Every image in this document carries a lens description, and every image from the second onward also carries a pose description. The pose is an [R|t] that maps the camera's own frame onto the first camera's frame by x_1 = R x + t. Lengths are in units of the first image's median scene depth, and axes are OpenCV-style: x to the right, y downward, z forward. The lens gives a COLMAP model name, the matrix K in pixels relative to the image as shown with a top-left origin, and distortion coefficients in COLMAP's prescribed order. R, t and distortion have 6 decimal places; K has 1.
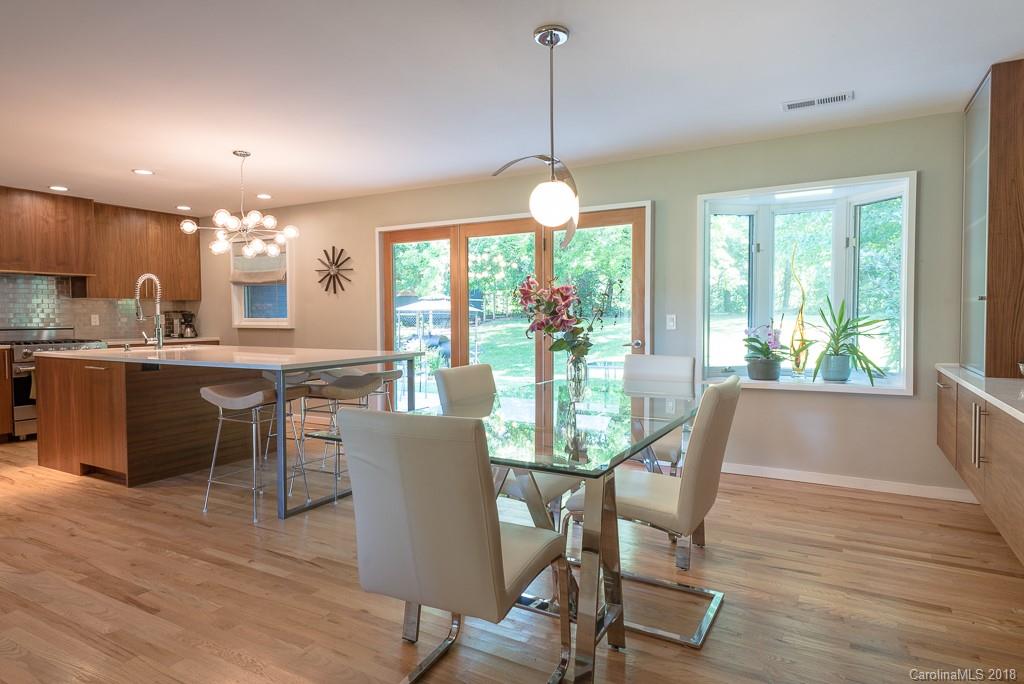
lens RADIAL K [[608.5, 0, 465.7], [0, 608.5, 338.5], [0, 0, 1]] dist [0.004035, 0.000621]
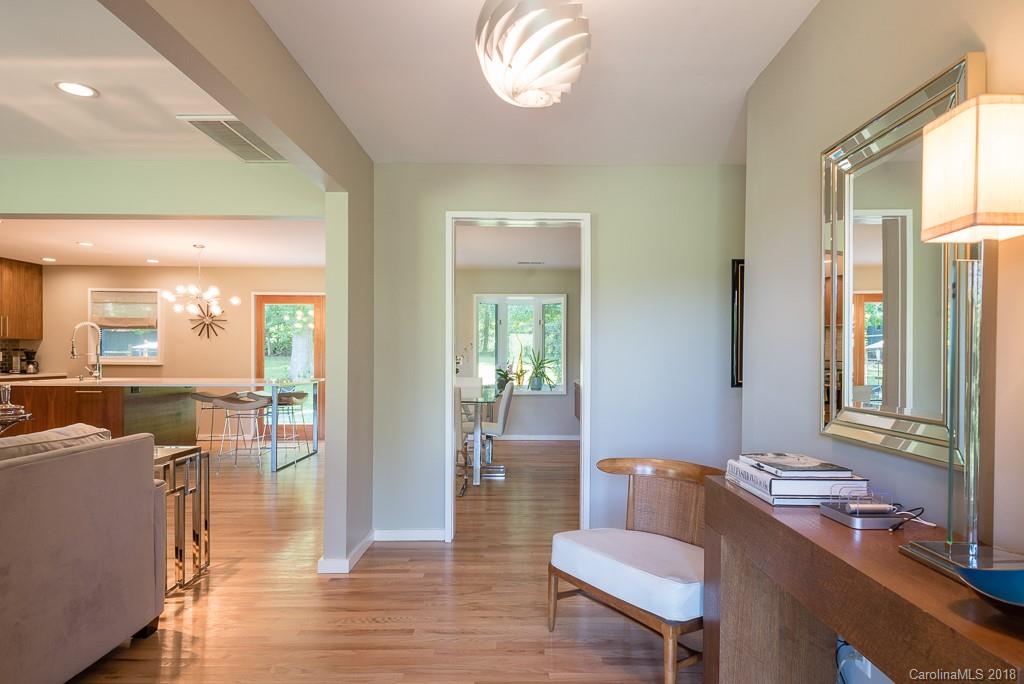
lens RADIAL K [[610.8, 0, 513.6], [0, 610.8, 360.2], [0, 0, 1]] dist [-0.000170, -0.000378]
pose [[0.857017, 0.004034, 0.515273, -0.474638], [0.009927, 0.999655, -0.024337, 0.017434], [-0.515193, 0.025972, 0.856681, -0.663409]]
